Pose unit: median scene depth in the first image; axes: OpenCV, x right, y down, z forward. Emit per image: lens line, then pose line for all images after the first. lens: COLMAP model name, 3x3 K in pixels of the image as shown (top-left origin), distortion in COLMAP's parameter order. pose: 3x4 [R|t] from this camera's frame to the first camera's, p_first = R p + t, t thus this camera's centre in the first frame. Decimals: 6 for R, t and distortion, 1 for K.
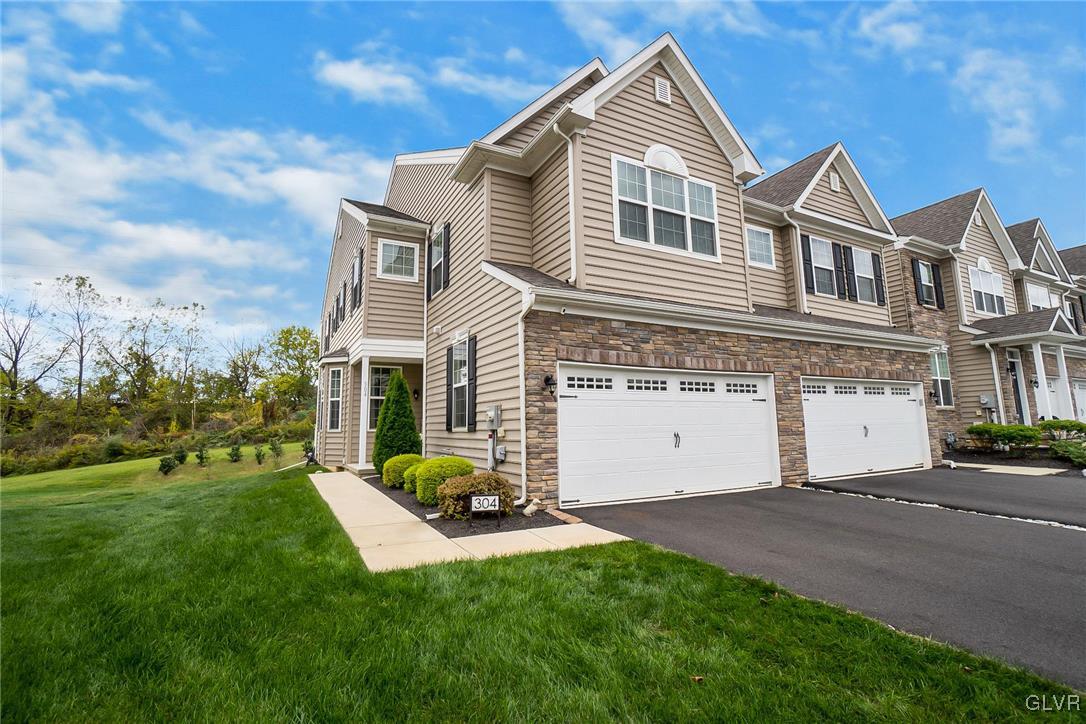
lens RADIAL K [[512.4, 0, 543.0], [0, 512.4, 362.0], [0, 0, 1]] dist [-0.051917, -0.000031]
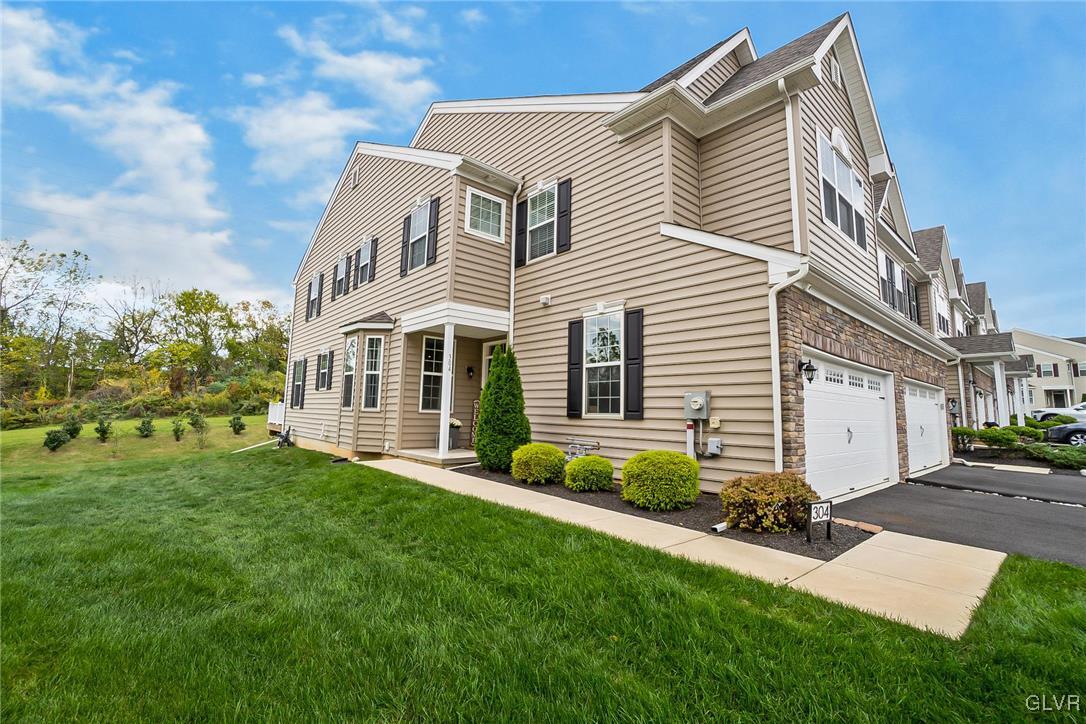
lens RADIAL K [[472.2, 0, 543.0], [0, 472.2, 362.0], [0, 0, 1]] dist [-0.035924, 0.001348]
pose [[0.971193, 0.064986, 0.229262, -0.349438], [-0.069731, 0.997486, 0.012646, 0.029670], [-0.227864, -0.028269, 0.973283, 0.194226]]
